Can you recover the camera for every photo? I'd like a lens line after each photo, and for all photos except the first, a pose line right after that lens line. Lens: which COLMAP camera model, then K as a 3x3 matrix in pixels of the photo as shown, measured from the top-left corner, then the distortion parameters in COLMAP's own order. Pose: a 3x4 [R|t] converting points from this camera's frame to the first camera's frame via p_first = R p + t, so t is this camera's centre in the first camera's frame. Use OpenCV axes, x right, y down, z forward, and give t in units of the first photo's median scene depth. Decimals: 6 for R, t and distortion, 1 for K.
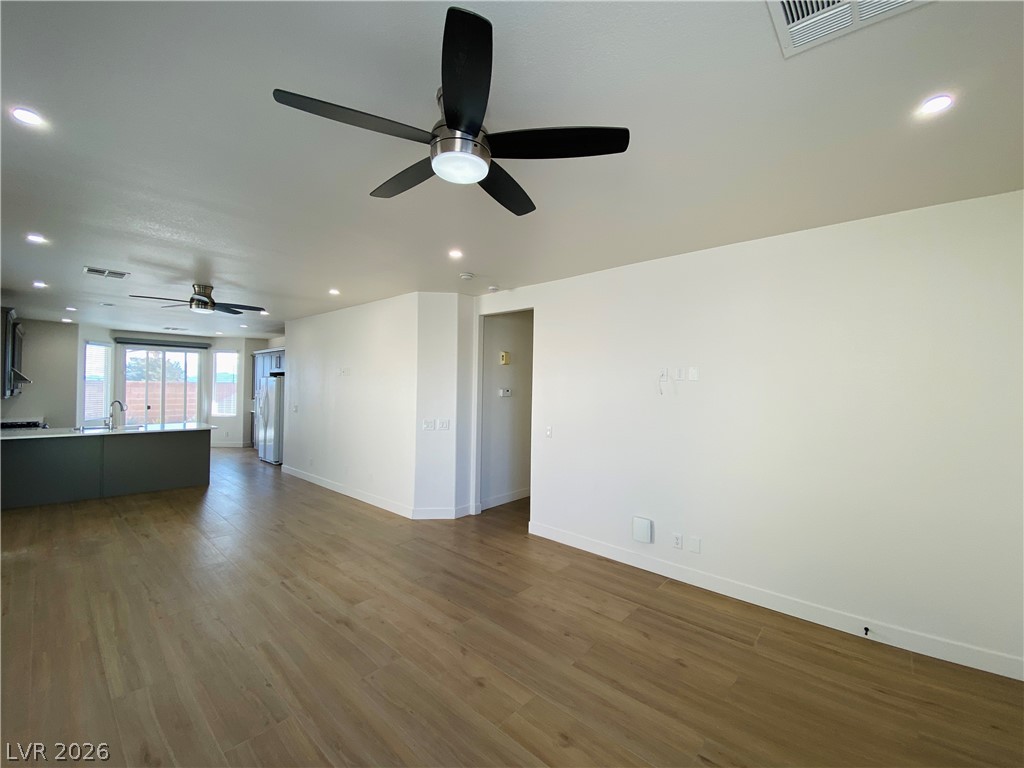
lens RADIAL K [[415.9, 0, 514.4], [0, 415.9, 383.8], [0, 0, 1]] dist [0.000469, -0.011479]
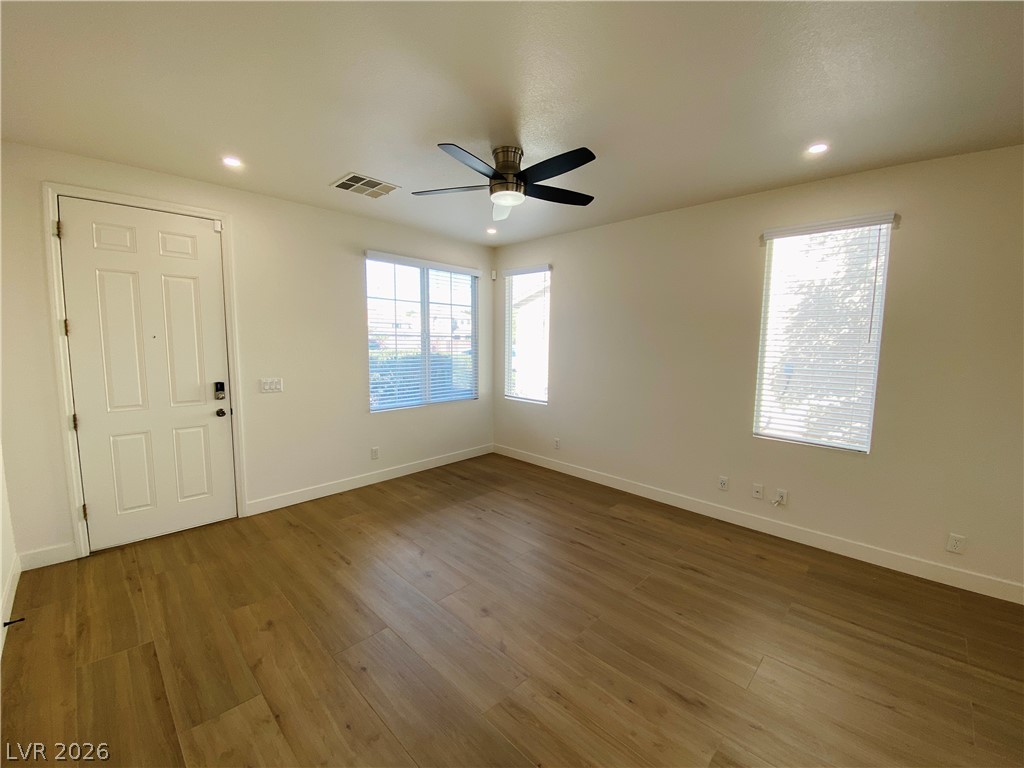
lens RADIAL K [[412.6, 0, 512.0], [0, 412.6, 384.0], [0, 0, 1]] dist [0.012249, -0.018713]
pose [[-0.998084, -0.033212, 0.052210, -0.125306], [-0.027631, 0.994171, 0.104212, 0.018410], [-0.055367, 0.102570, -0.993184, 1.332826]]
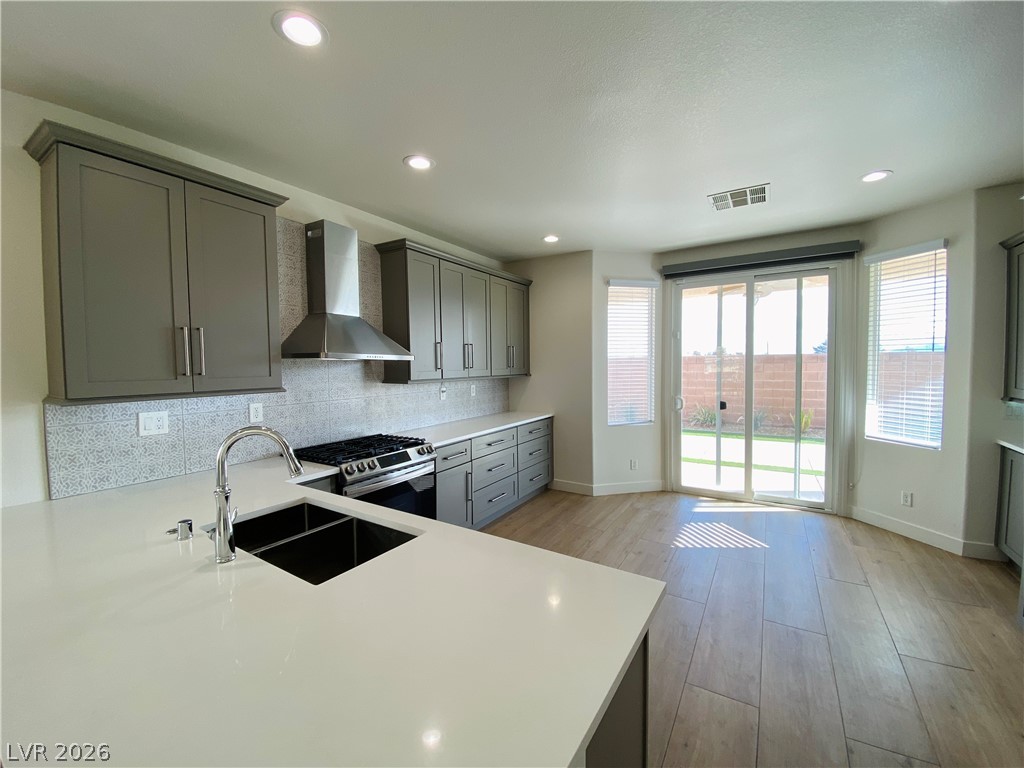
lens RADIAL K [[410.8, 0, 513.8], [0, 410.8, 384.3], [0, 0, 1]] dist [0.057015, -0.039230]
pose [[0.162448, 0.032320, -0.986188, -1.316698], [0.025152, 0.999003, 0.036883, 0.023452], [0.986396, -0.030796, 0.161473, 1.981039]]
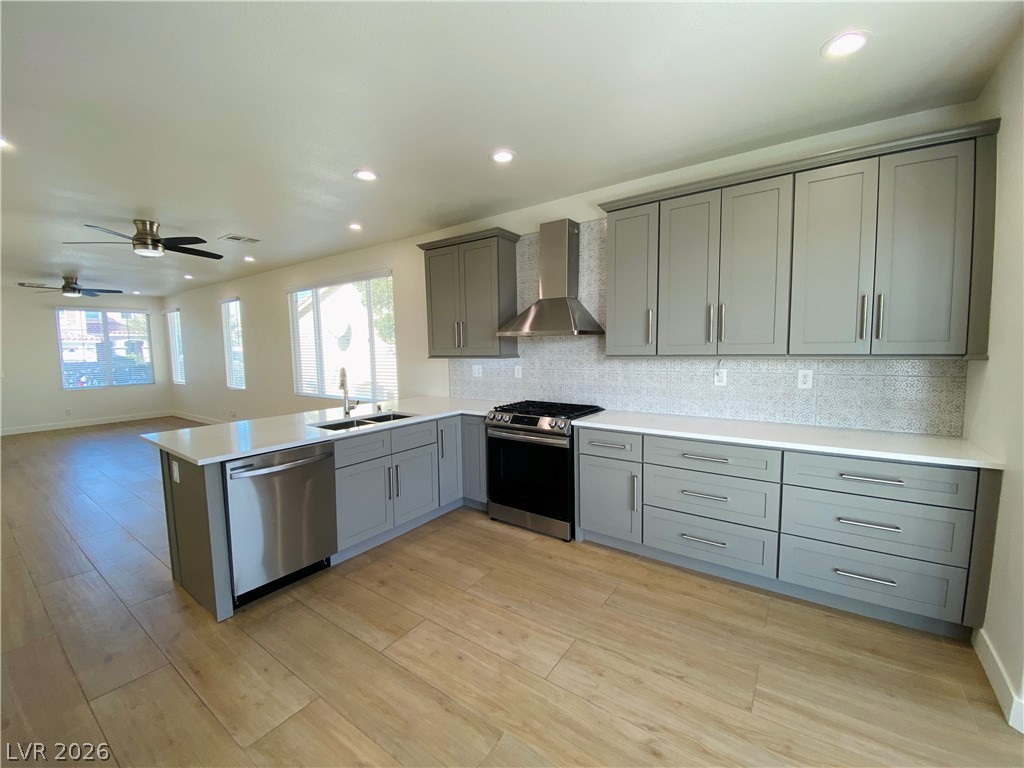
lens RADIAL K [[412.6, 0, 512.0], [0, 412.6, 384.0], [0, 0, 1]] dist [0.012249, -0.018713]
pose [[-0.993797, 0.010790, -0.110688, -2.008040], [0.002108, 0.996931, 0.078255, 0.035535], [0.111193, 0.077536, -0.990770, 2.784197]]
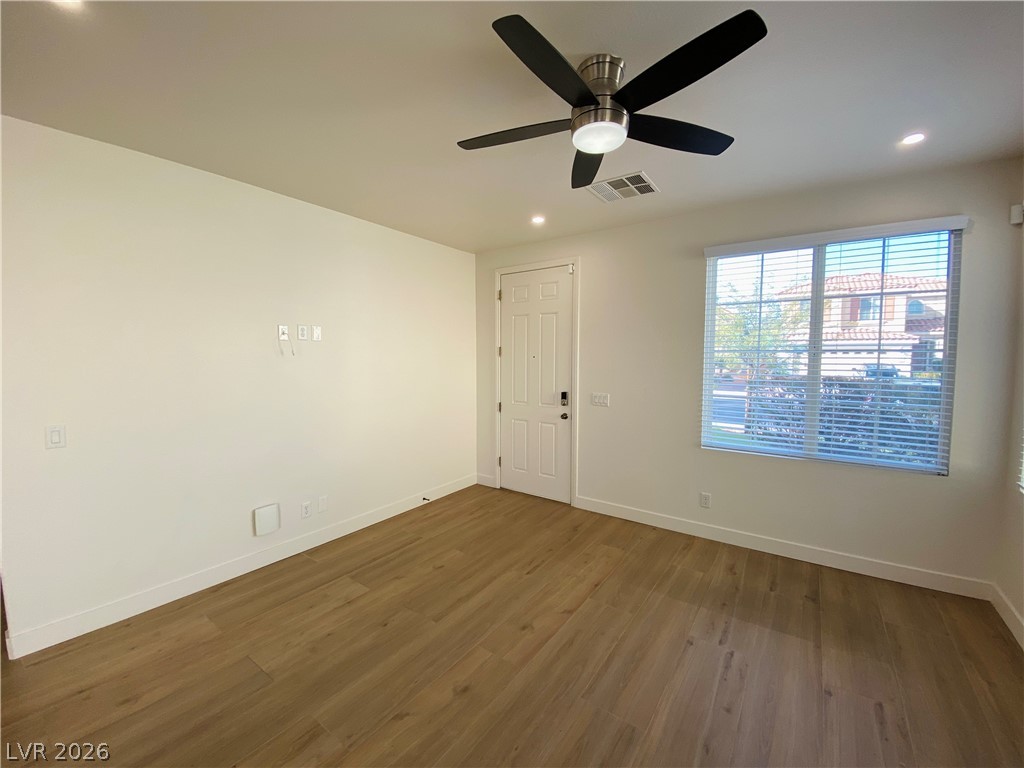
lens RADIAL K [[410.8, 0, 513.8], [0, 410.8, 384.3], [0, 0, 1]] dist [0.057015, -0.039230]
pose [[-0.104521, -0.080181, 0.991285, -0.600477], [-0.009600, 0.996780, 0.079614, 0.015581], [-0.994476, -0.001195, -0.104954, 0.661260]]
